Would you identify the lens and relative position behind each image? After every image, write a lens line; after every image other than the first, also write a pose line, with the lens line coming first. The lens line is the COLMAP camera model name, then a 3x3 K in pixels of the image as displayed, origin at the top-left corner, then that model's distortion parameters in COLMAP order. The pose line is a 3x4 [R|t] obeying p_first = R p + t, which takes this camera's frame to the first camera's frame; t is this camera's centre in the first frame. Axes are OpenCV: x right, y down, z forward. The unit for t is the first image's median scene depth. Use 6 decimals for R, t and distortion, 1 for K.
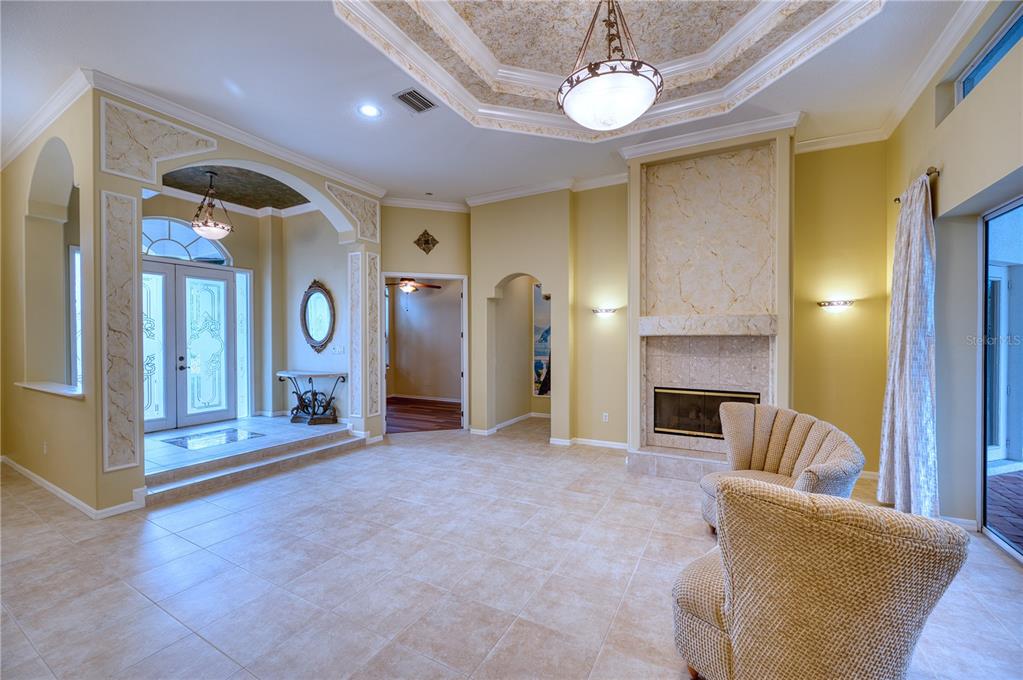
lens RADIAL K [[415.2, 0, 511.5], [0, 415.2, 341.9], [0, 0, 1]] dist [-0.020871, -0.000932]
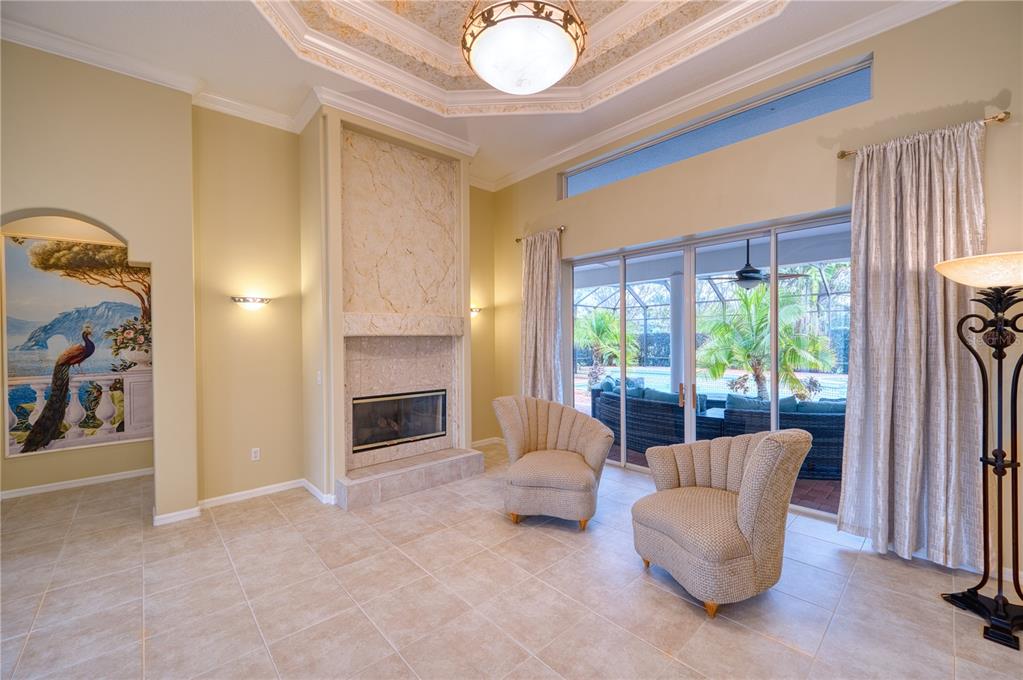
lens RADIAL K [[415.2, 0, 511.5], [0, 415.2, 341.9], [0, 0, 1]] dist [-0.020871, -0.000932]
pose [[0.321923, -0.011537, 0.946696, -0.354837], [0.016062, 0.999848, 0.006723, -0.003853], [-0.946630, 0.013042, 0.322059, 0.465673]]
